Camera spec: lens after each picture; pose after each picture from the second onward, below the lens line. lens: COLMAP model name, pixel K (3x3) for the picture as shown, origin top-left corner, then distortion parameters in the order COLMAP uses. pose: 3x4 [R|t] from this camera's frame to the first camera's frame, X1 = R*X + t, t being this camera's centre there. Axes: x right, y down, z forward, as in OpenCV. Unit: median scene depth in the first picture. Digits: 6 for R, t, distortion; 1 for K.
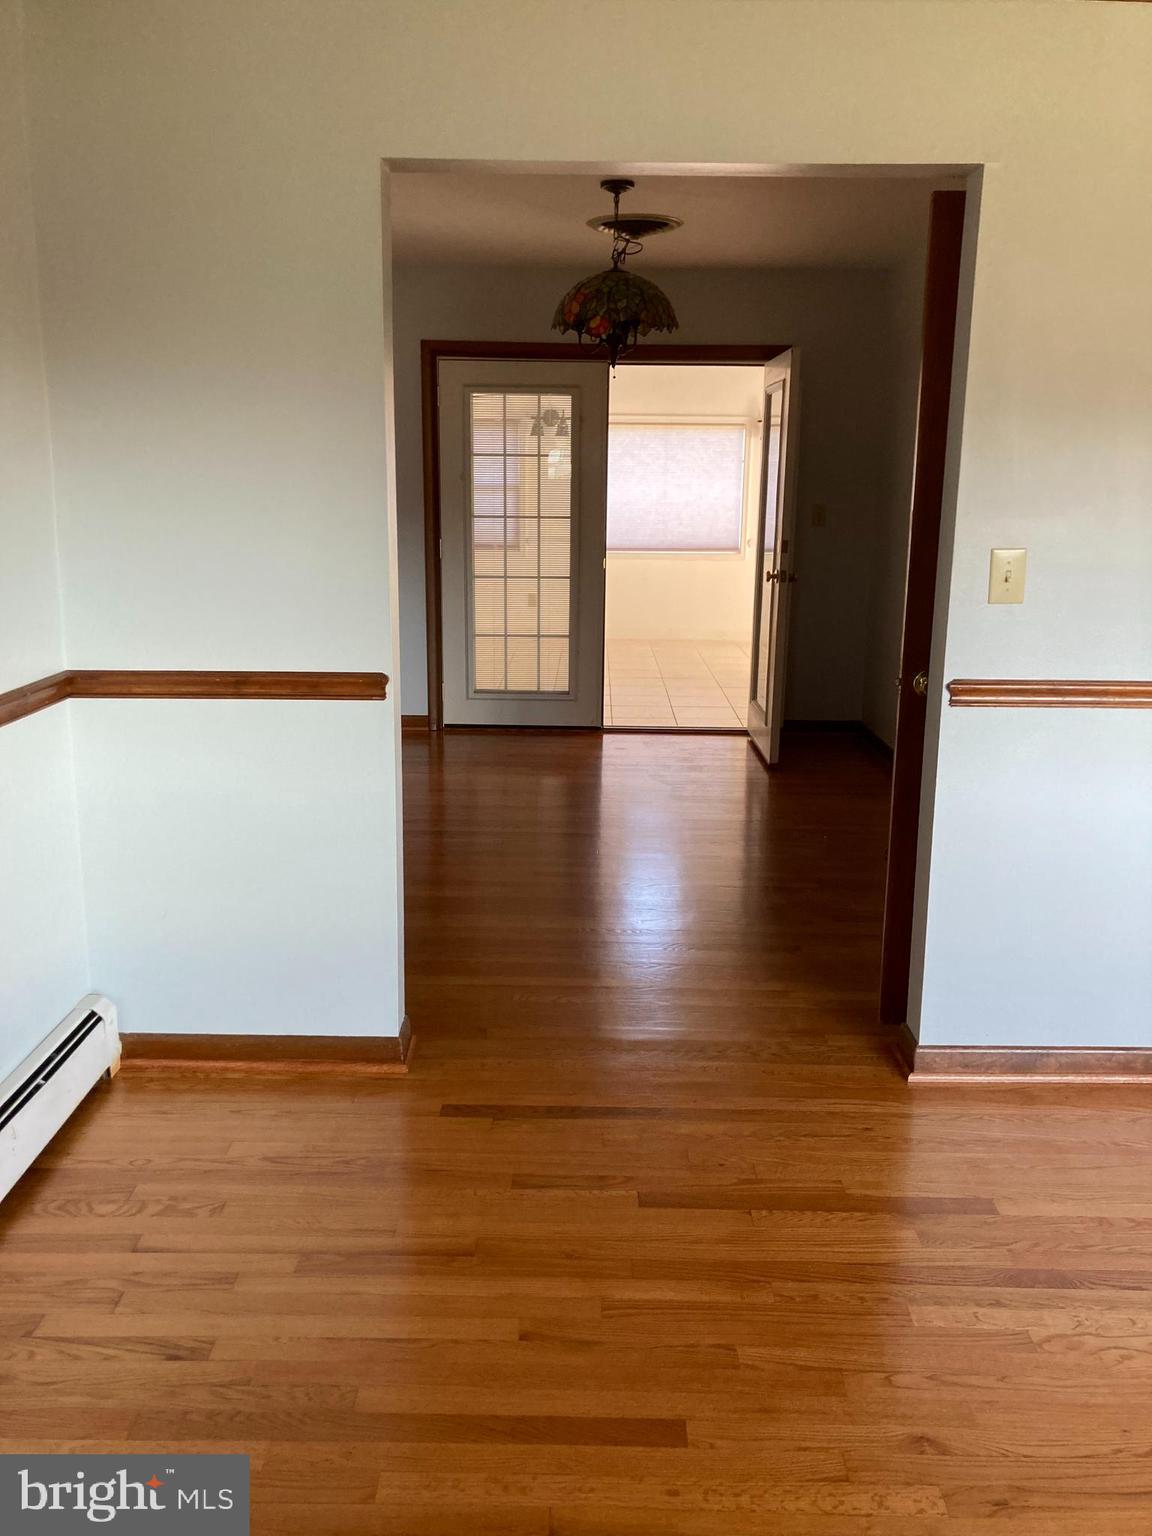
lens RADIAL K [[1271.7, 0, 577.7], [0, 1271.7, 788.3], [0, 0, 1]] dist [0.034432, -0.010359]
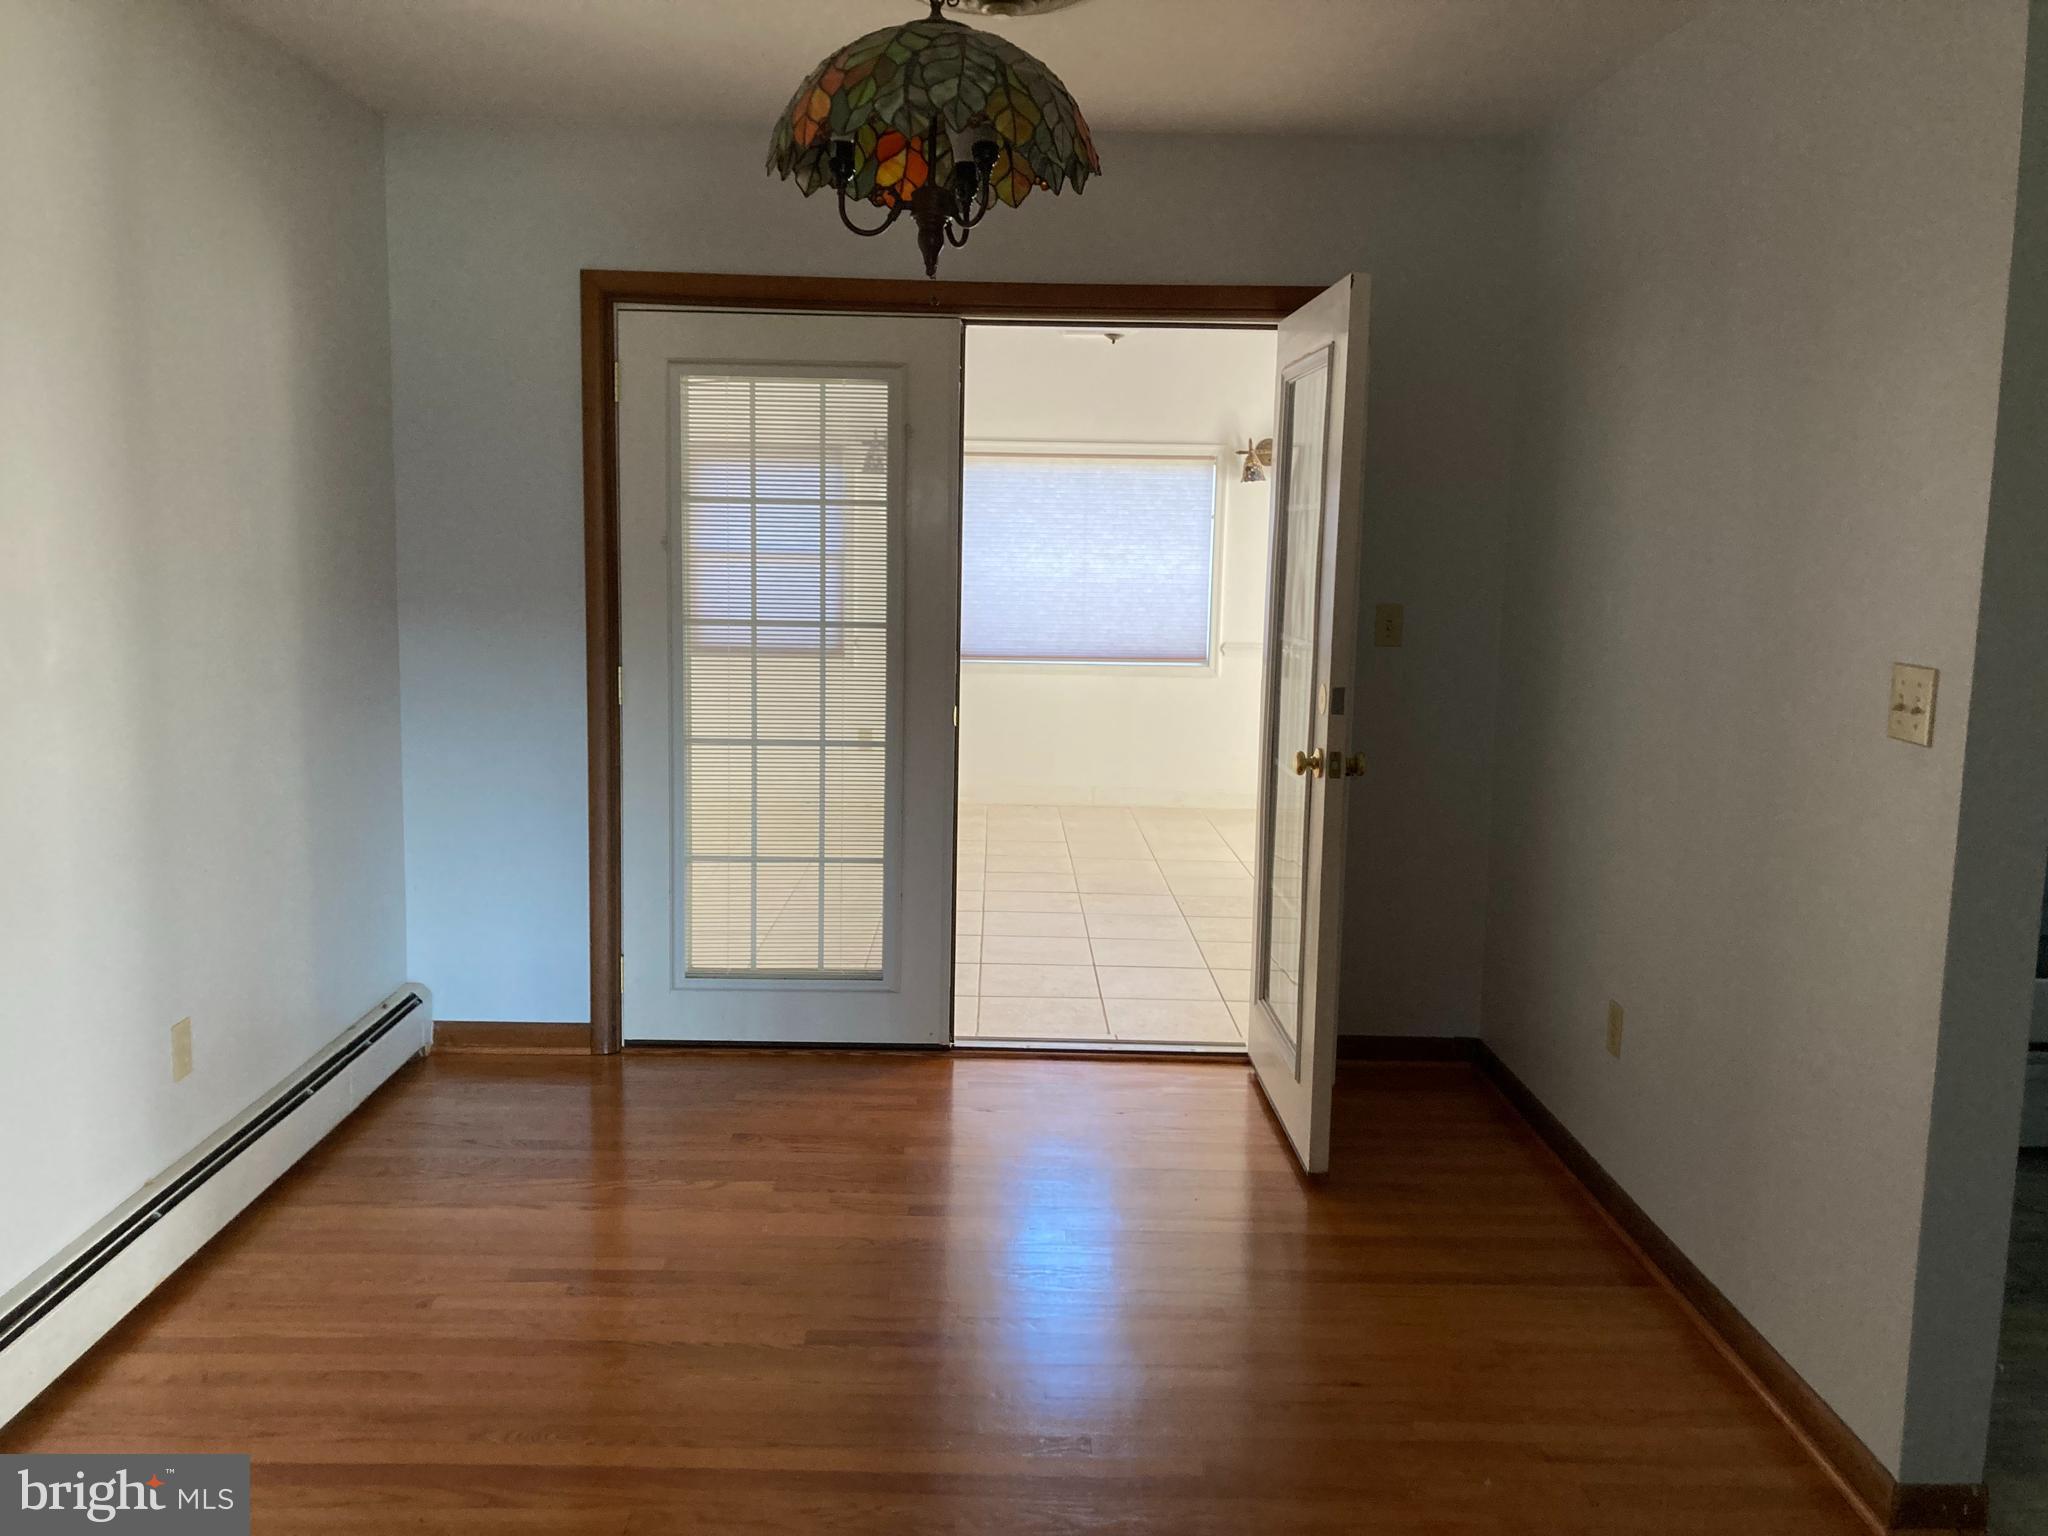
lens RADIAL K [[1695.6, 0, 1031.2], [0, 1695.6, 738.3], [0, 0, 1]] dist [0.034432, -0.010359]
pose [[0.999454, 0.005588, 0.032555, 0.029243], [-0.001650, 0.992803, -0.119749, -0.090826], [-0.032989, 0.119630, 0.992270, 0.353926]]
